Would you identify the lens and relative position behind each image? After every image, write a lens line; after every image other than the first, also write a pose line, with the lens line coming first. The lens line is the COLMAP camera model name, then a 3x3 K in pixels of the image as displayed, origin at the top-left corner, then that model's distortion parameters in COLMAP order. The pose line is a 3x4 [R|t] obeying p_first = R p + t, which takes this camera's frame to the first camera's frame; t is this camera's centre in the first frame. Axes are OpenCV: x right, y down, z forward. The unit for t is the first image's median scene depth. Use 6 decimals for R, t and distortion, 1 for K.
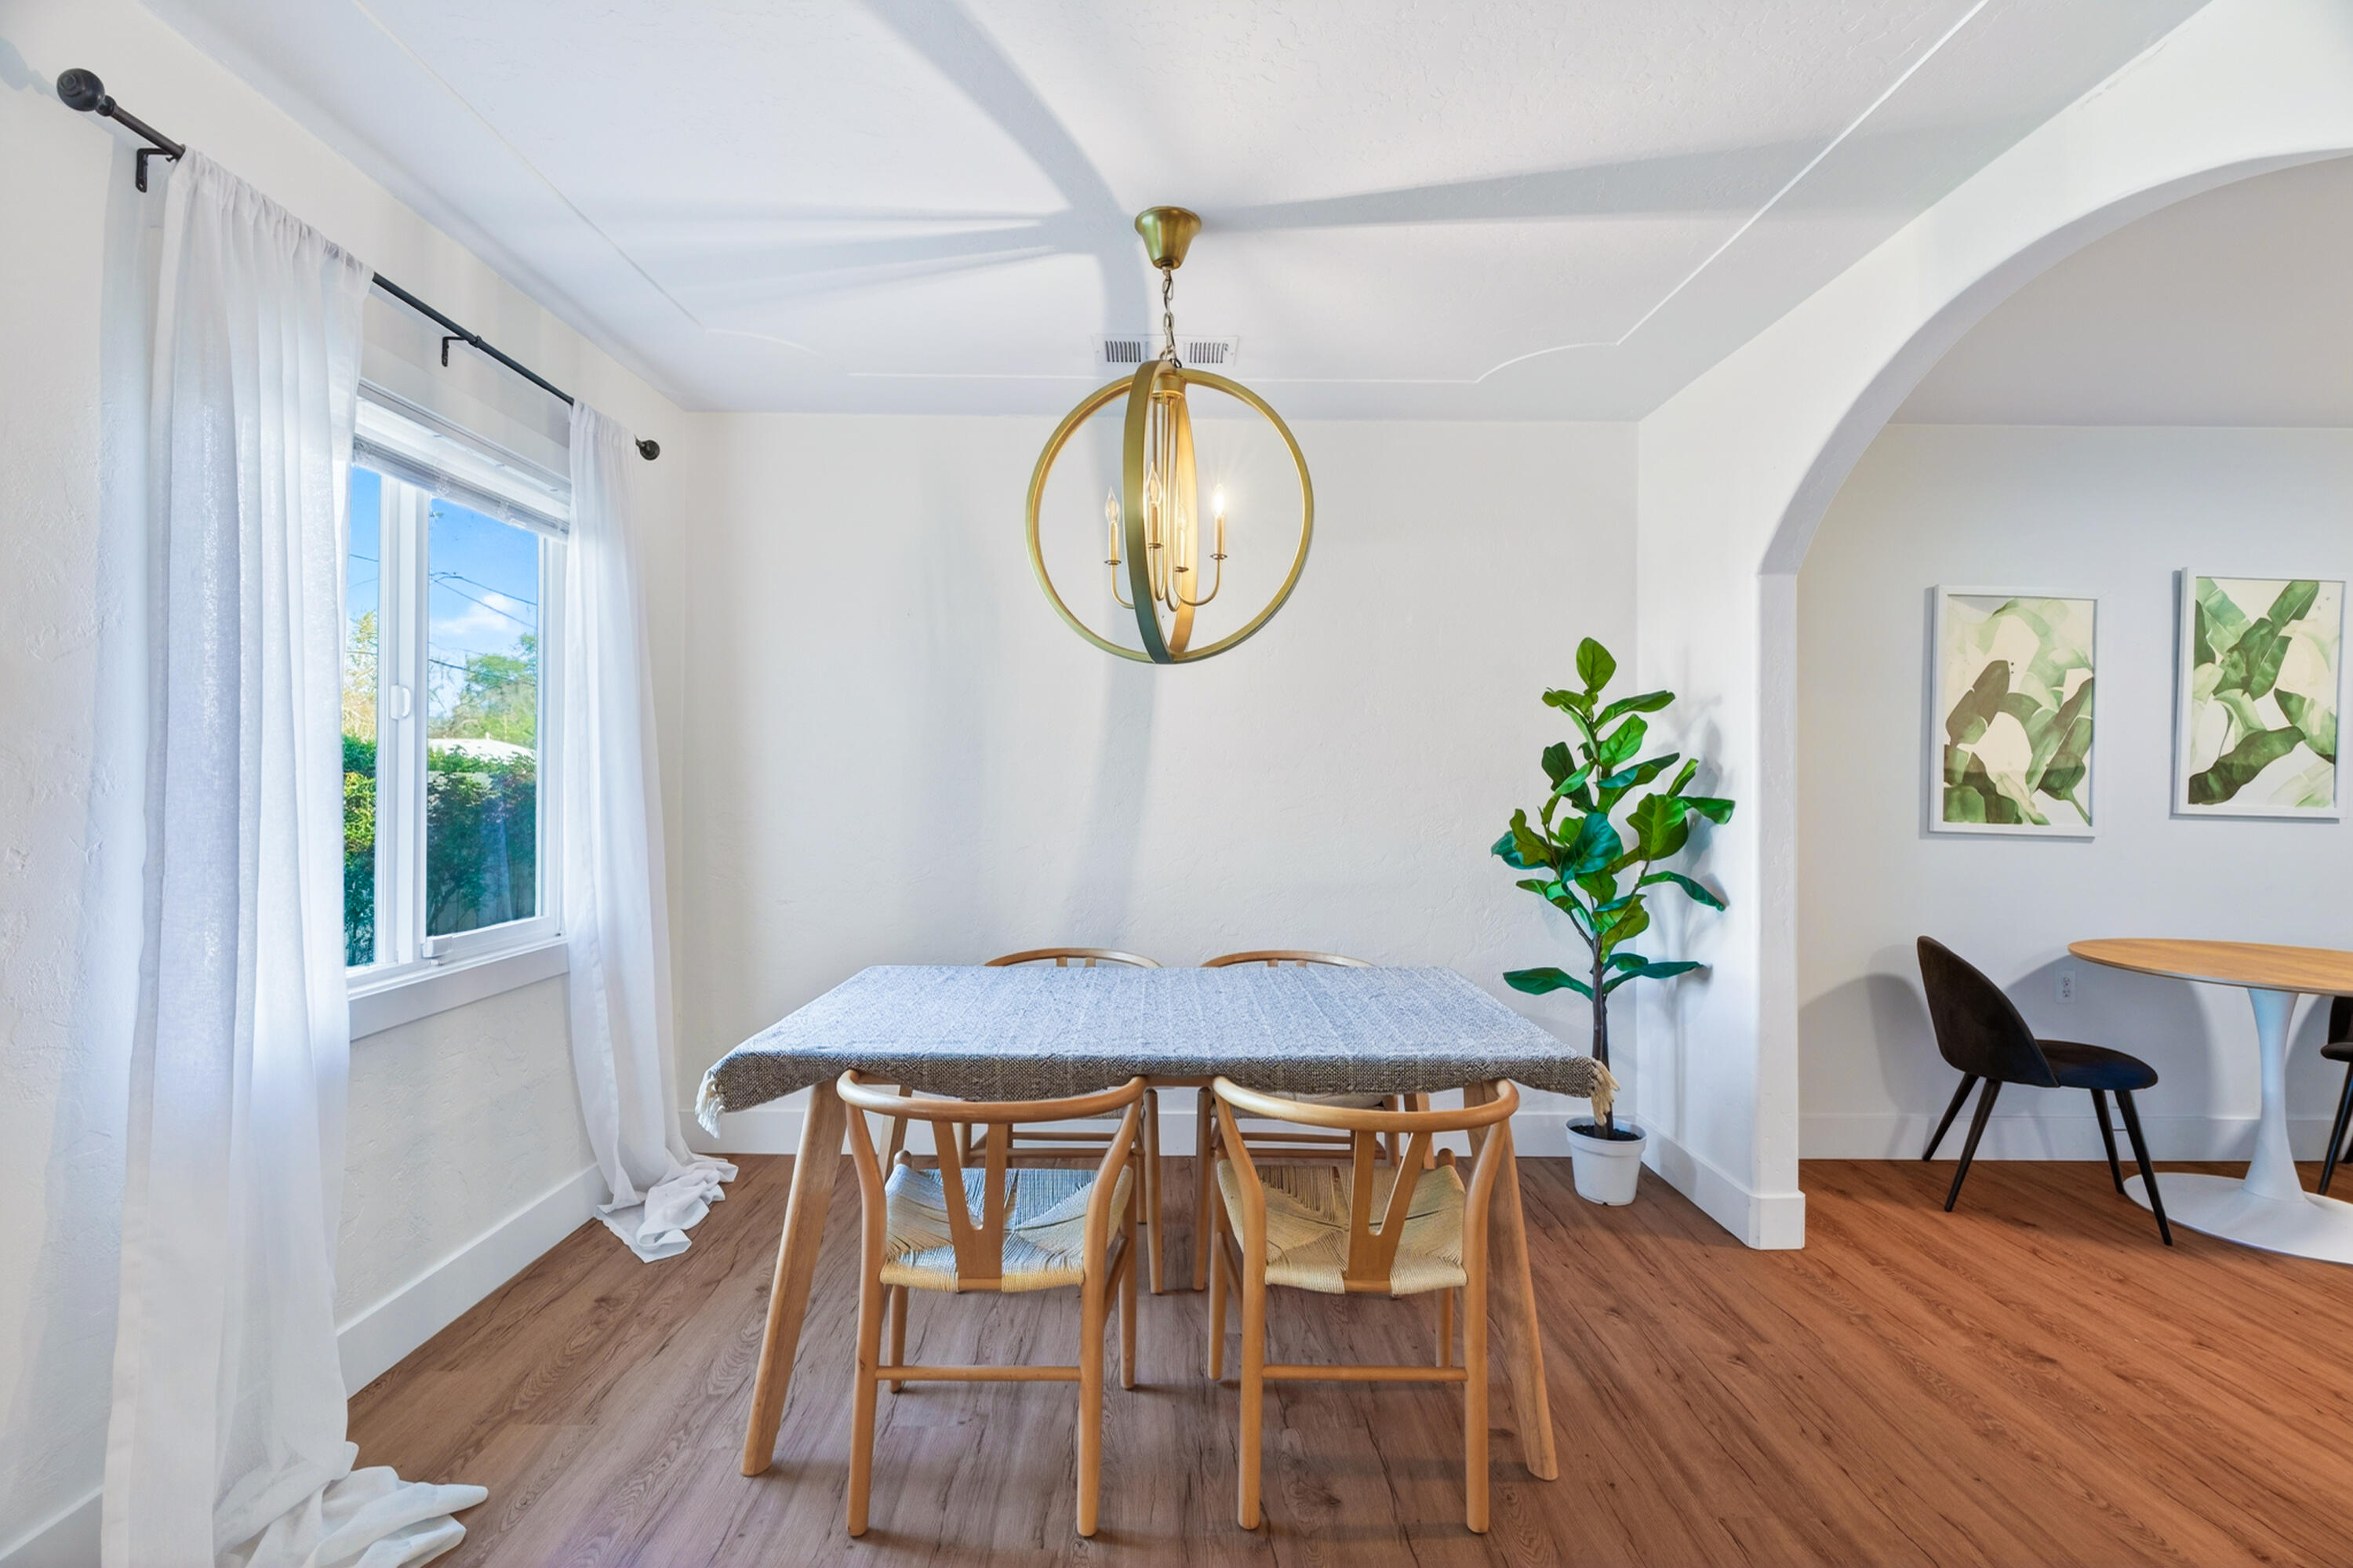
lens RADIAL K [[1059.4, 0, 1178.9], [0, 1059.4, 778.5], [0, 0, 1]] dist [0.000376, -0.000328]
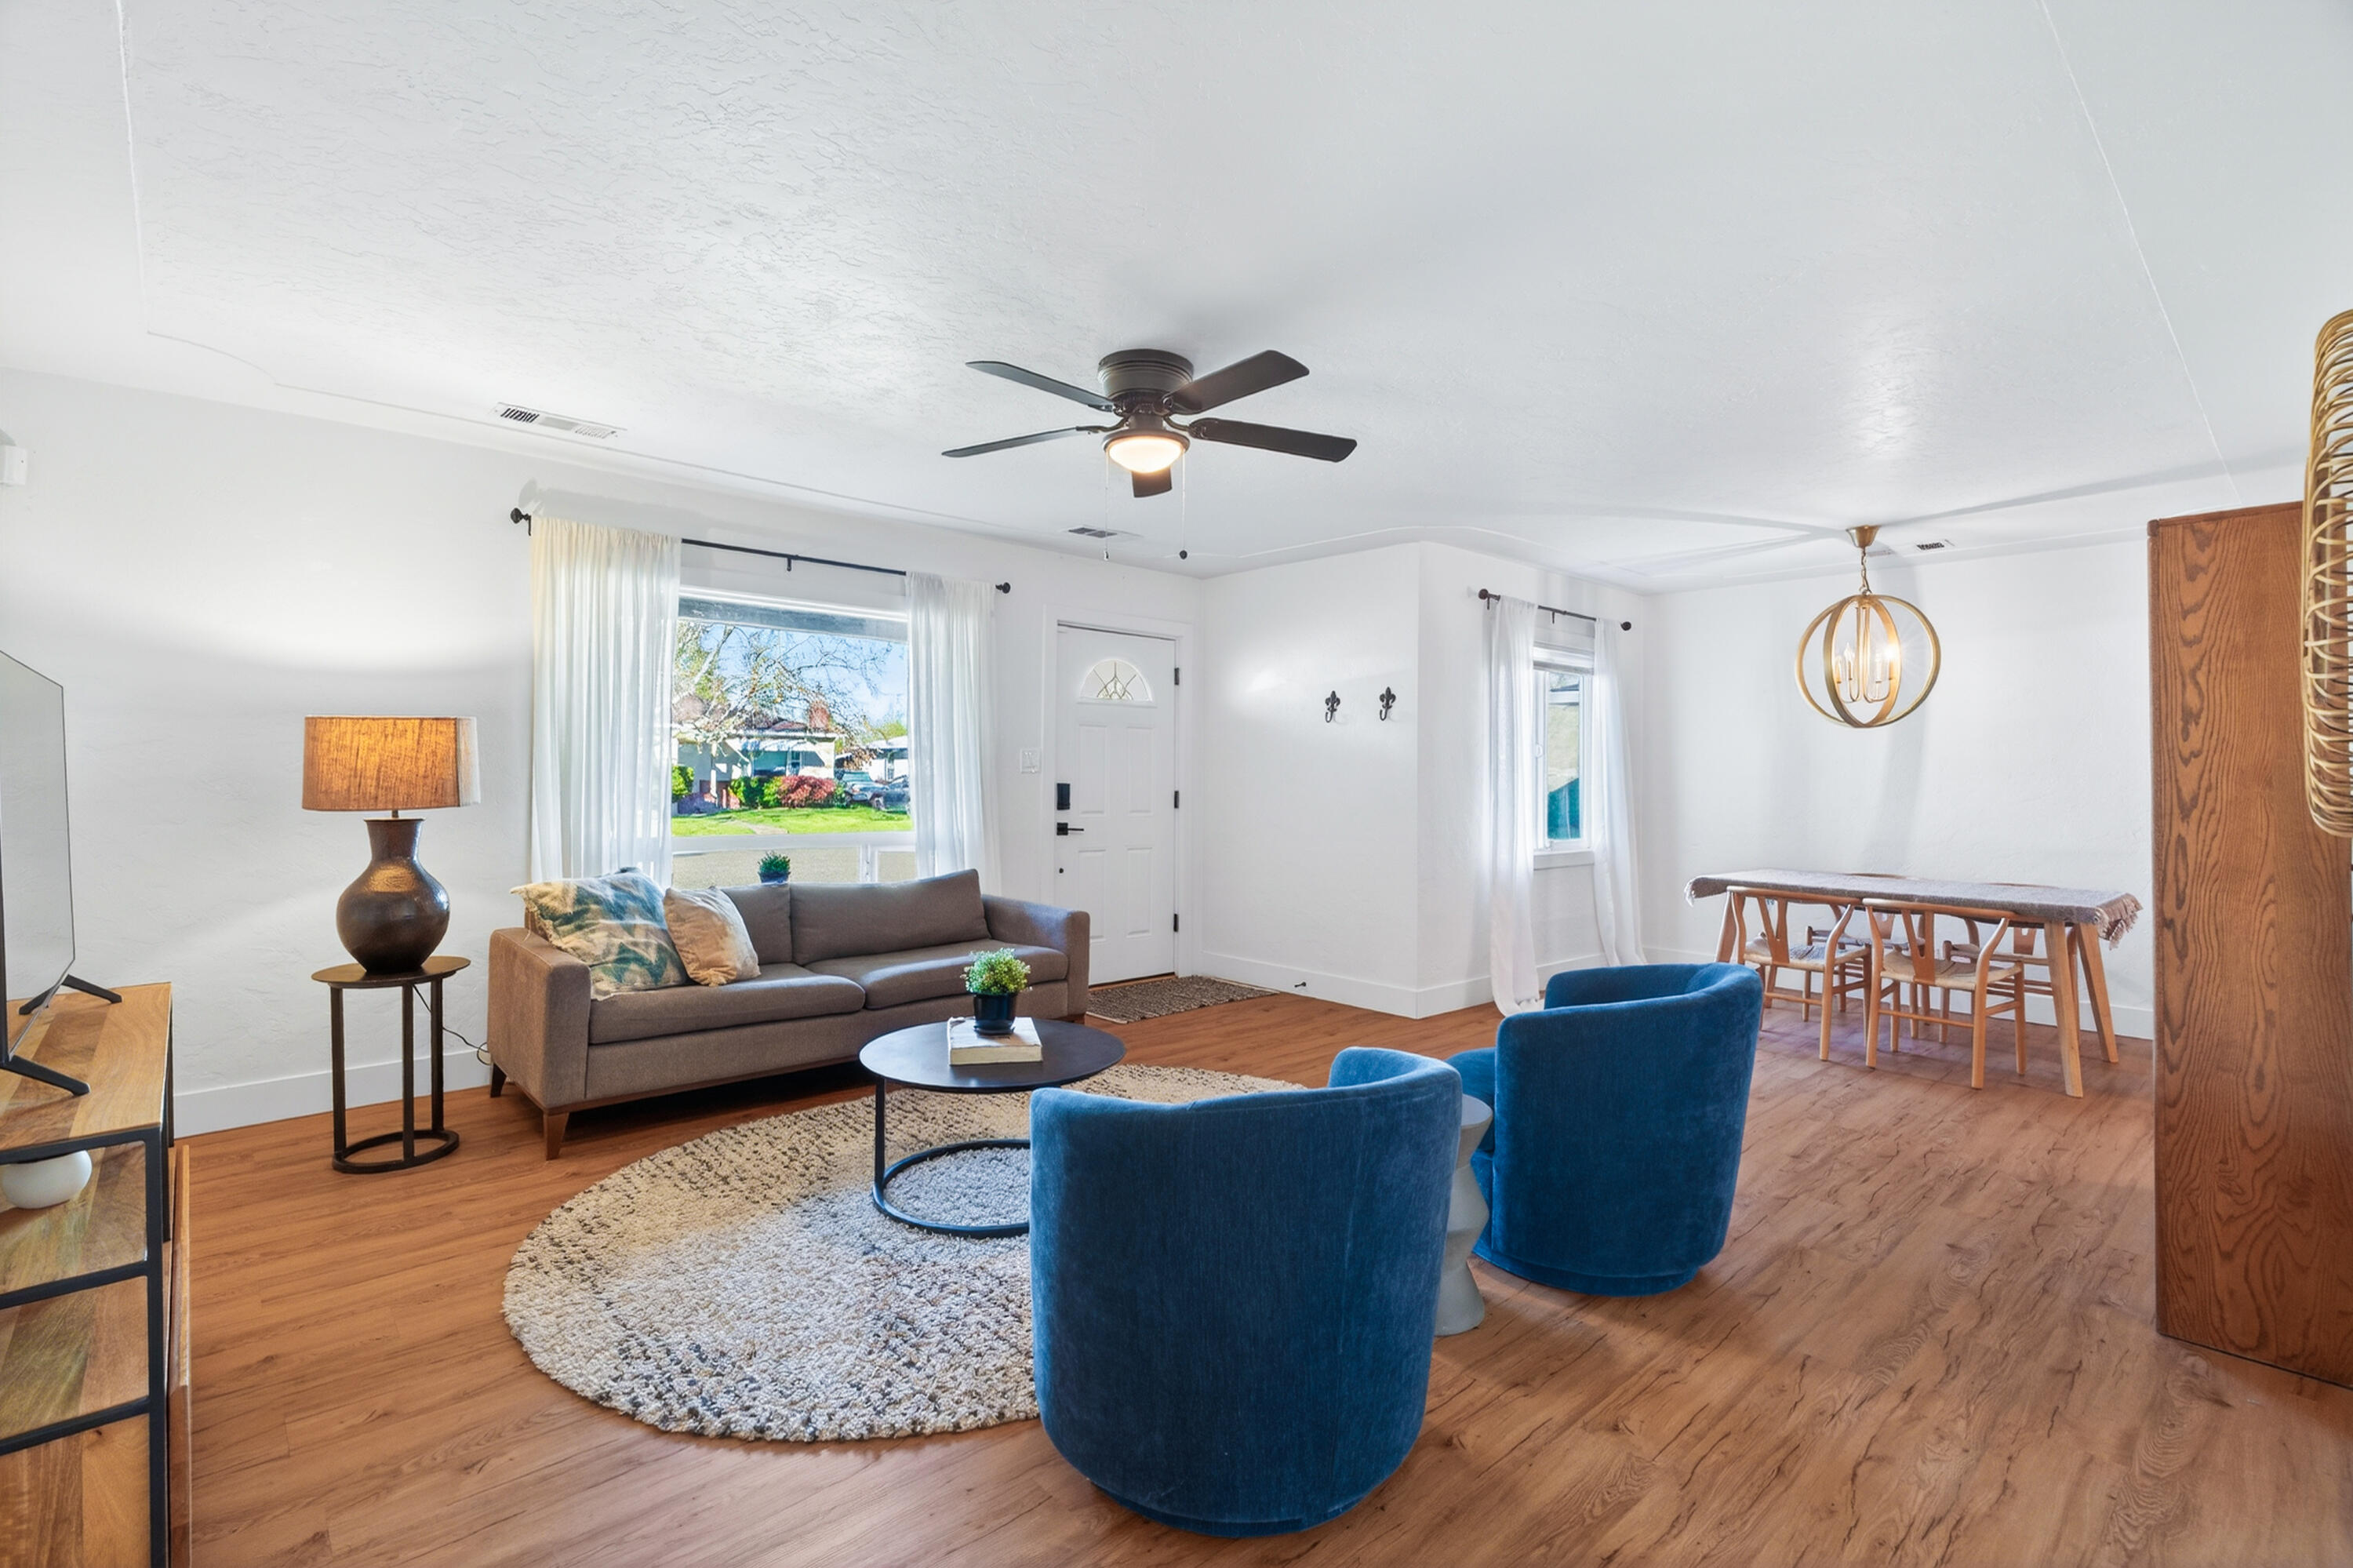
lens RADIAL K [[1059.4, 0, 1178.9], [0, 1059.4, 778.5], [0, 0, 1]] dist [0.000376, -0.000328]
pose [[0.665052, -0.006559, -0.746769, 0.581172], [0.007397, 0.999970, -0.002196, -0.000339], [0.746761, -0.004064, 0.665080, -1.288009]]
